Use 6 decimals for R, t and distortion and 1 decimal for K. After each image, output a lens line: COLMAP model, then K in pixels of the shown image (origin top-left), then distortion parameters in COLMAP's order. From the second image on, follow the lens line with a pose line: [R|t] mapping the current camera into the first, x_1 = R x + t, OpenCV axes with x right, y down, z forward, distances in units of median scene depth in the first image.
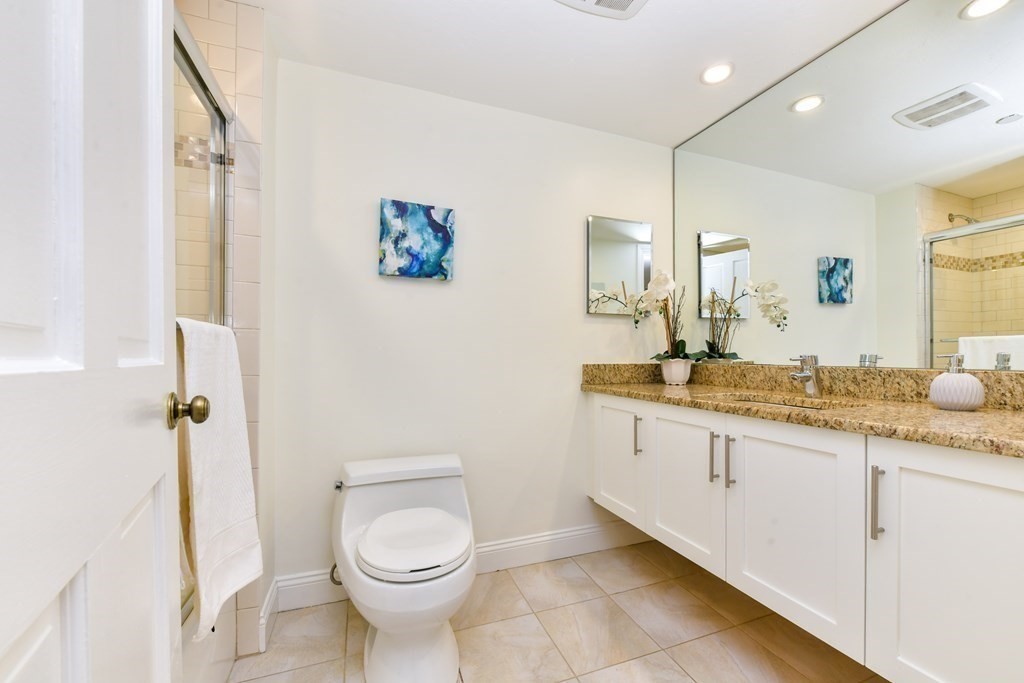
lens RADIAL K [[406.2, 0, 524.1], [0, 406.2, 348.5], [0, 0, 1]] dist [0.000199, 0.000003]
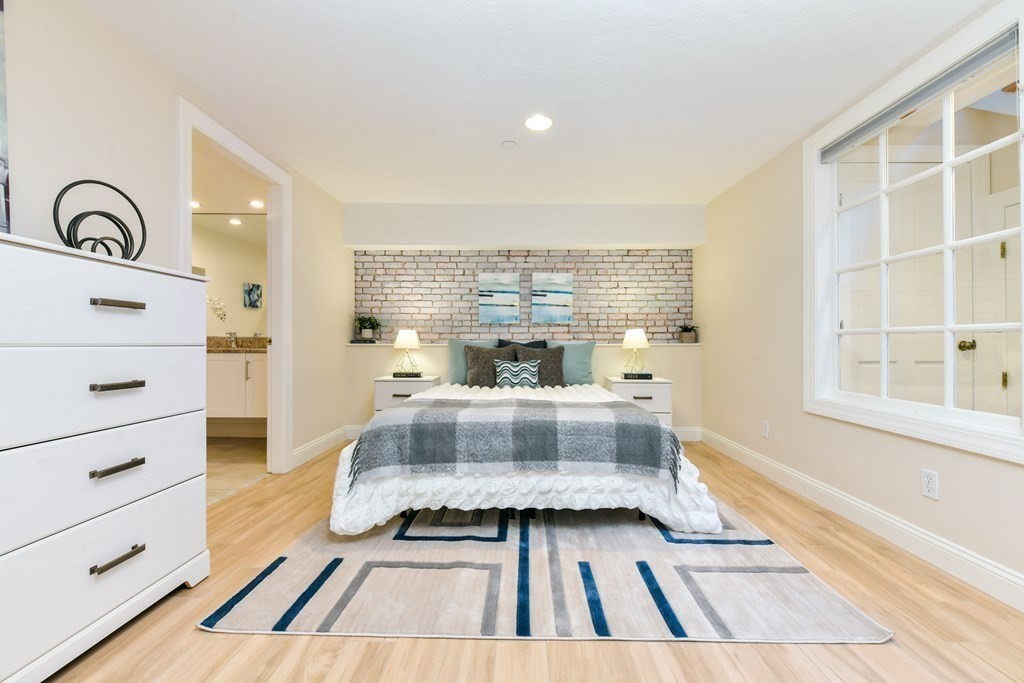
lens RADIAL K [[414.0, 0, 515.1], [0, 414.0, 342.6], [0, 0, 1]] dist [0.000078, -0.000024]
pose [[0.387611, -0.002817, 0.921819, -0.715794], [-0.014679, 0.999850, 0.009227, 0.022128], [-0.921706, -0.017108, 0.387512, -1.162618]]
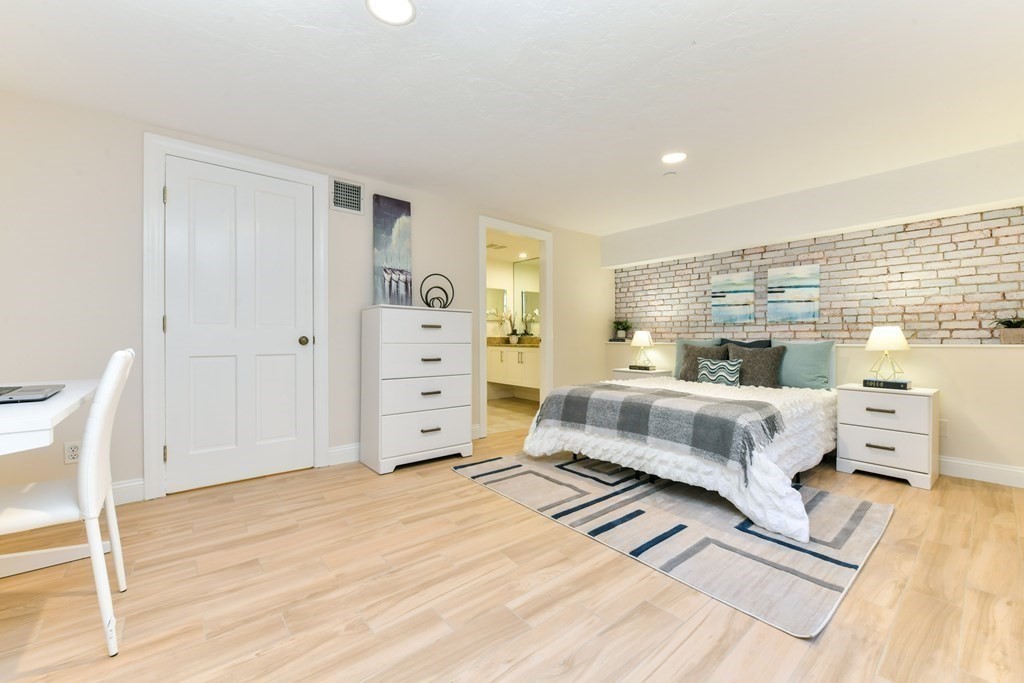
lens RADIAL K [[403.2, 0, 512.0], [0, 403.2, 341.5], [0, 0, 1]] dist [-0.000010, -0.000086]
pose [[0.952320, -0.003739, 0.305077, -0.553268], [-0.003608, 0.999717, 0.023517, -0.000616], [-0.305078, -0.023497, 0.952037, -1.845562]]
